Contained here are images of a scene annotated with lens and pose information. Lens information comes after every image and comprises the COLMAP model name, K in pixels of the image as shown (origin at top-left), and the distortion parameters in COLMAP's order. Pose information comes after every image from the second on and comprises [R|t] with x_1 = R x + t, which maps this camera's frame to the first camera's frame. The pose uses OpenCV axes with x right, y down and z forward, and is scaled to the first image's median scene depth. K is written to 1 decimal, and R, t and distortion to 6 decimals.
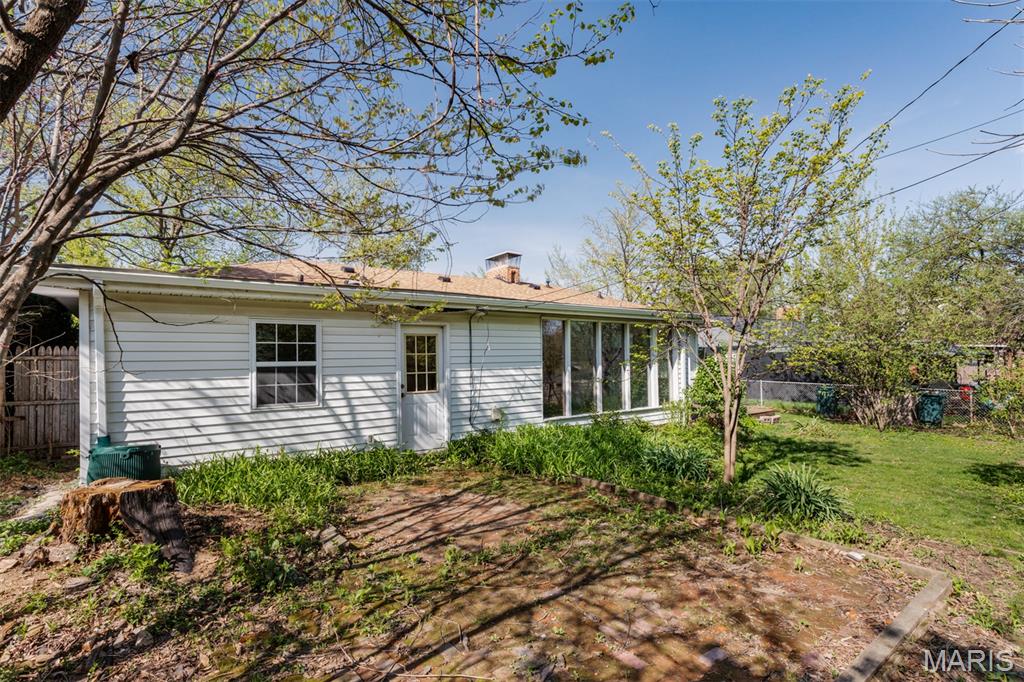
lens RADIAL K [[535.9, 0, 510.7], [0, 535.9, 367.3], [0, 0, 1]] dist [0.000359, 0.000216]
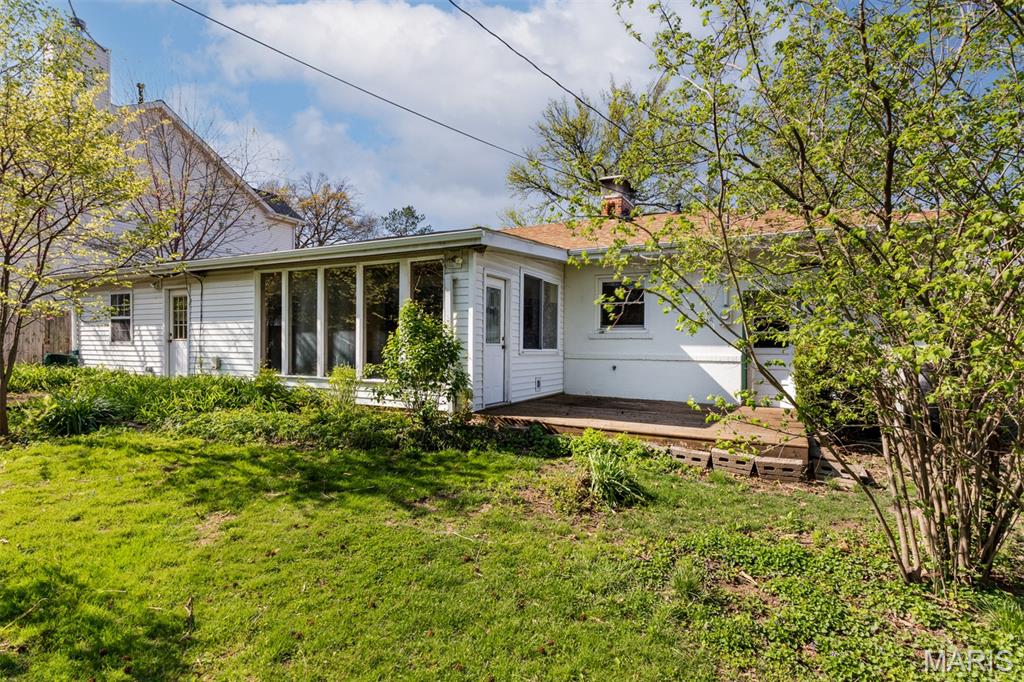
lens RADIAL K [[530.1, 0, 512.0], [0, 530.1, 341.0], [0, 0, 1]] dist [0.002868, 0.000103]
pose [[0.415846, 0.028362, -0.908993, 1.533867], [-0.019921, 0.999558, 0.022075, 0.004989], [0.909217, 0.008928, 0.416227, 1.348173]]
